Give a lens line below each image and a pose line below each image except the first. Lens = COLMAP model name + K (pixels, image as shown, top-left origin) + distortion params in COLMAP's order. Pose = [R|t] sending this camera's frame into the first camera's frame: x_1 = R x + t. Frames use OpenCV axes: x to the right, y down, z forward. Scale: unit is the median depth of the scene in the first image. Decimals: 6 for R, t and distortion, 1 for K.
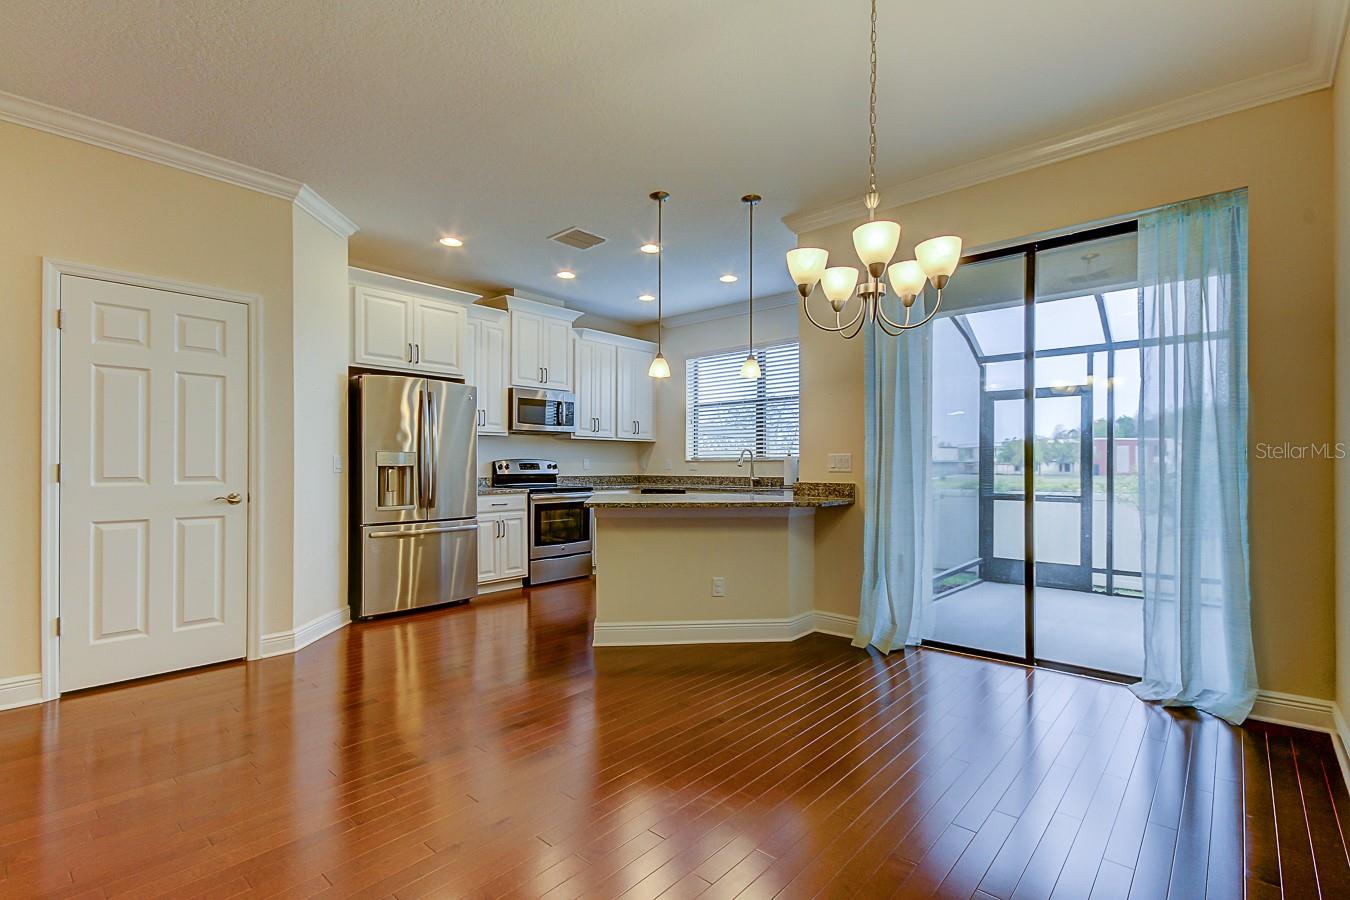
lens RADIAL K [[628.3, 0, 704.3], [0, 628.3, 461.7], [0, 0, 1]] dist [0.009458, -0.000597]
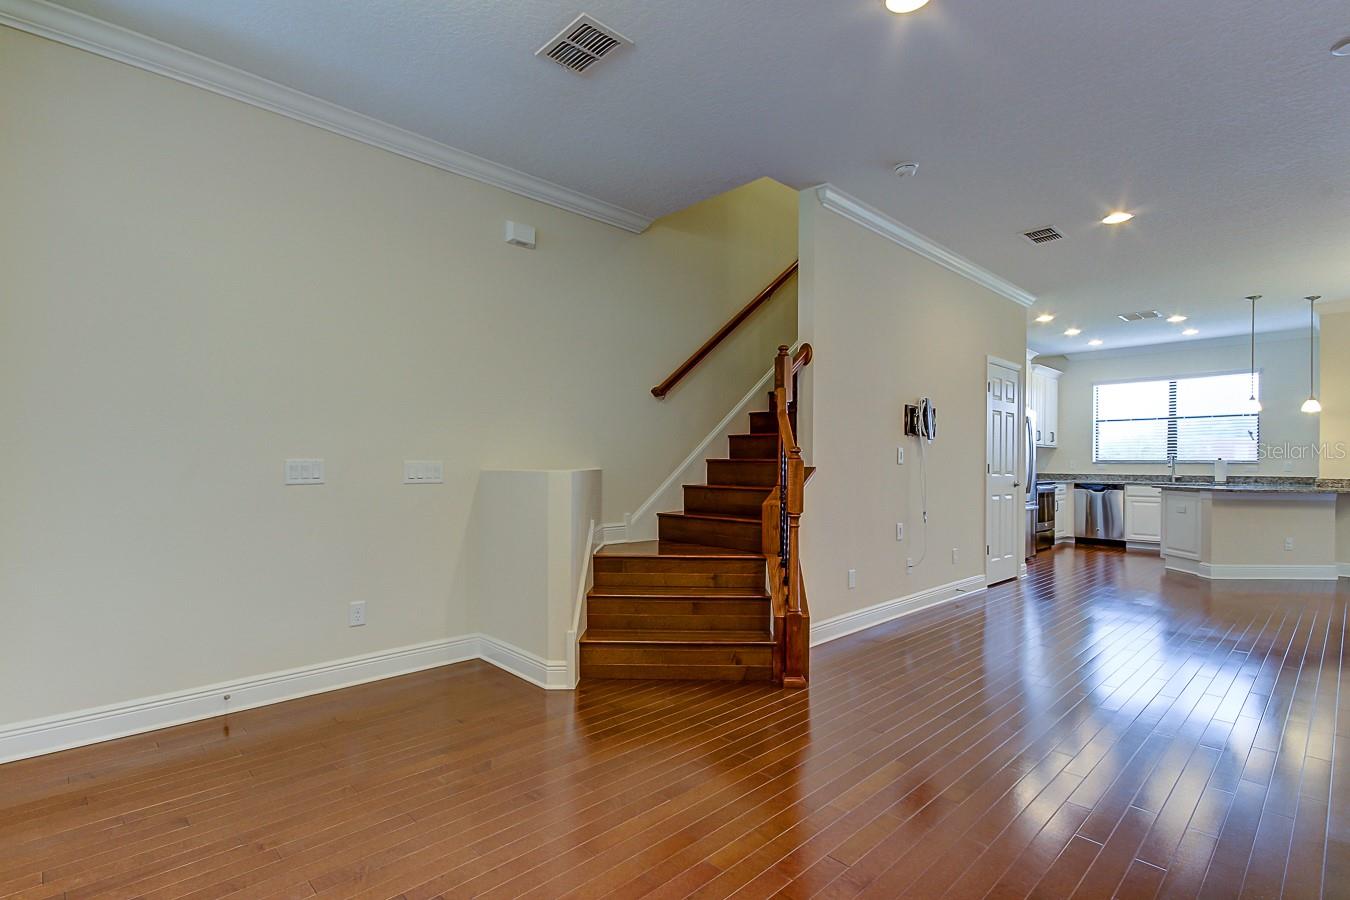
lens RADIAL K [[628.3, 0, 713.4], [0, 628.3, 467.6], [0, 0, 1]] dist [0.009458, -0.000597]
pose [[0.996743, 0.008149, -0.080227, -0.823647], [-0.007148, 0.999893, 0.012751, -0.001948], [0.080322, -0.012136, 0.996695, -0.446372]]
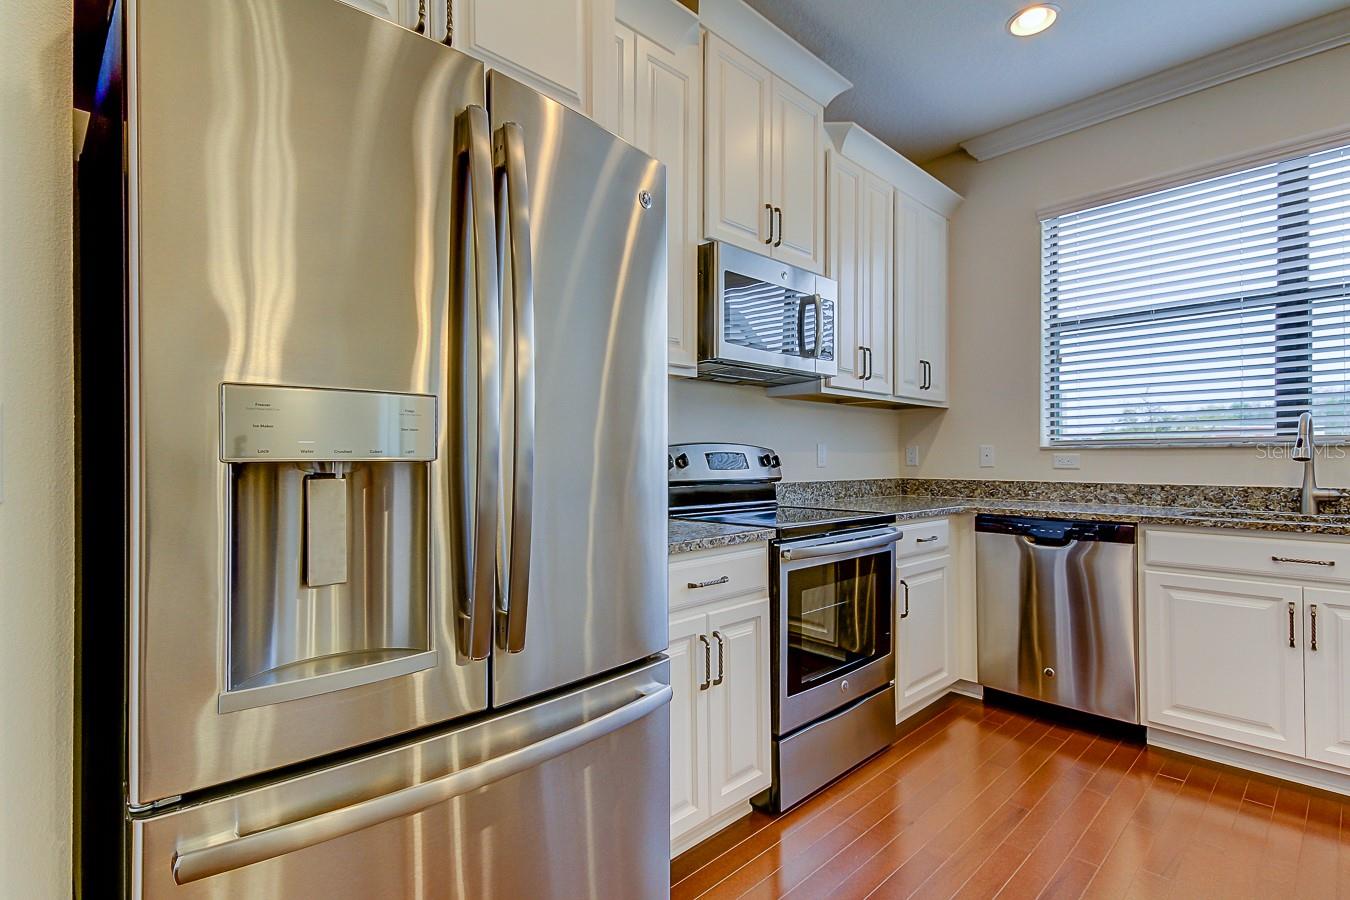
lens RADIAL K [[661.2, 0, 721.3], [0, 661.2, 454.2], [0, 0, 1]] dist [0.017446, -0.004526]
pose [[0.998919, -0.000857, -0.046471, -0.268103], [0.000850, 1.000000, -0.000157, 0.003478], [0.046471, 0.000117, 0.998920, 0.592546]]
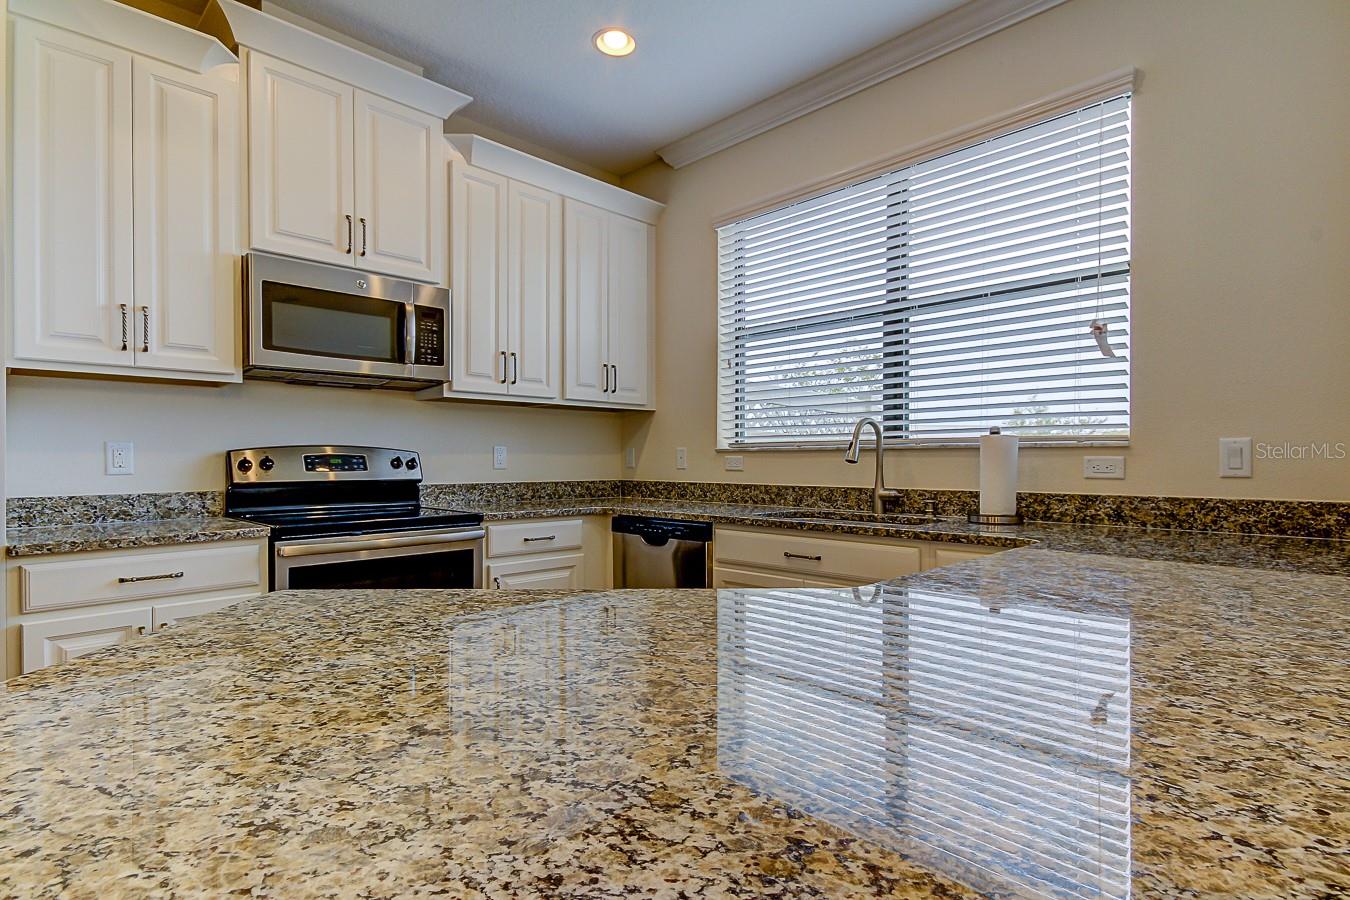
lens RADIAL K [[682.7, 0, 719.7], [0, 682.7, 462.0], [0, 0, 1]] dist [0.004457, 0.002992]
pose [[0.999011, -0.000990, -0.044464, -0.006281], [0.001358, 0.999965, 0.008237, 0.003643], [0.044454, -0.008289, 0.998977, 0.575520]]
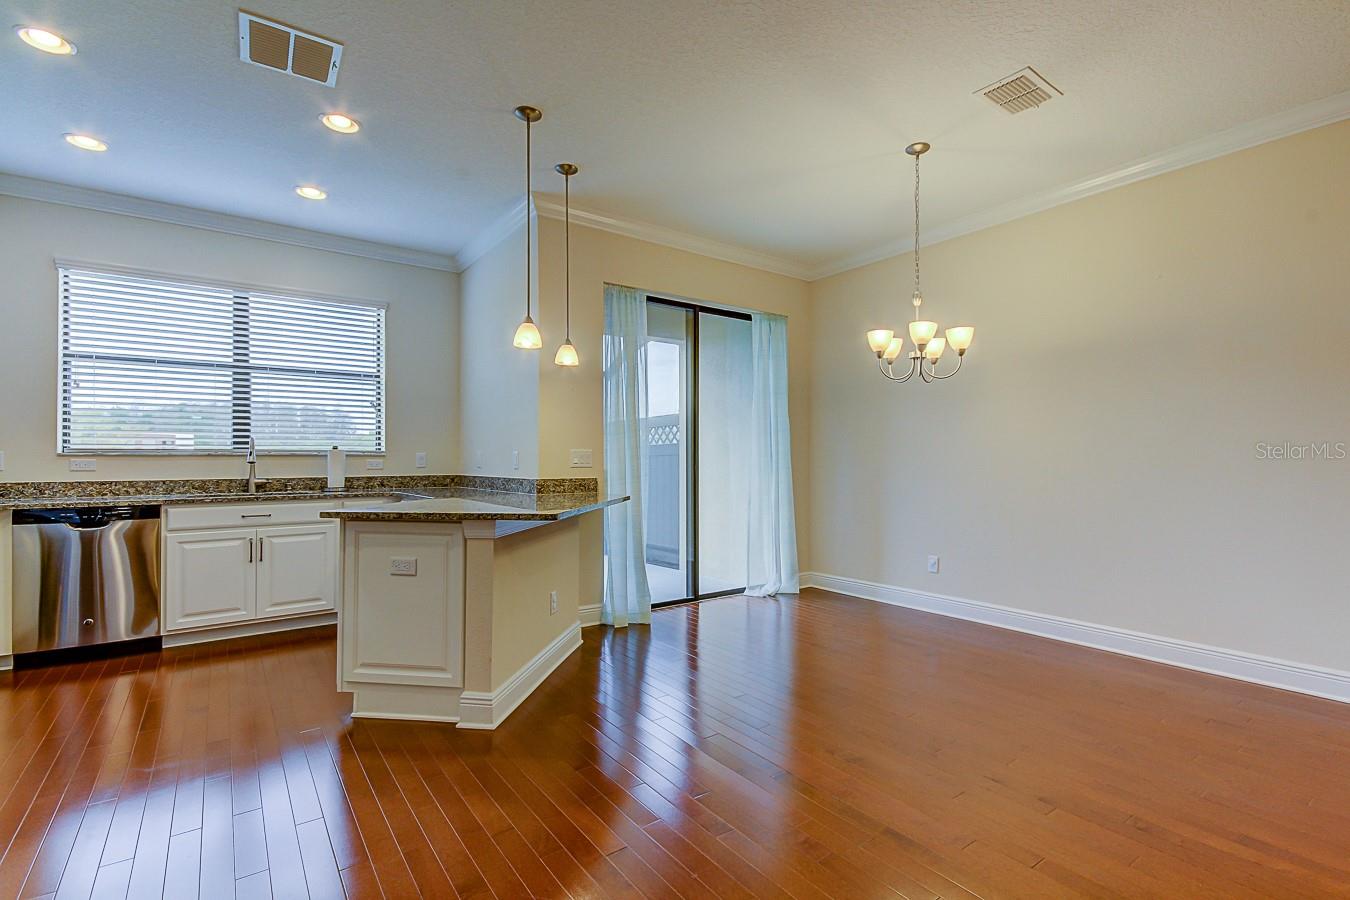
lens RADIAL K [[628.3, 0, 652.0], [0, 628.3, 453.2], [0, 0, 1]] dist [0.009458, -0.000597]
pose [[0.249330, 0.008114, 0.968385, -0.495305], [-0.002984, 0.999967, -0.007611, 0.000504], [-0.968414, -0.000992, 0.249346, 0.414686]]
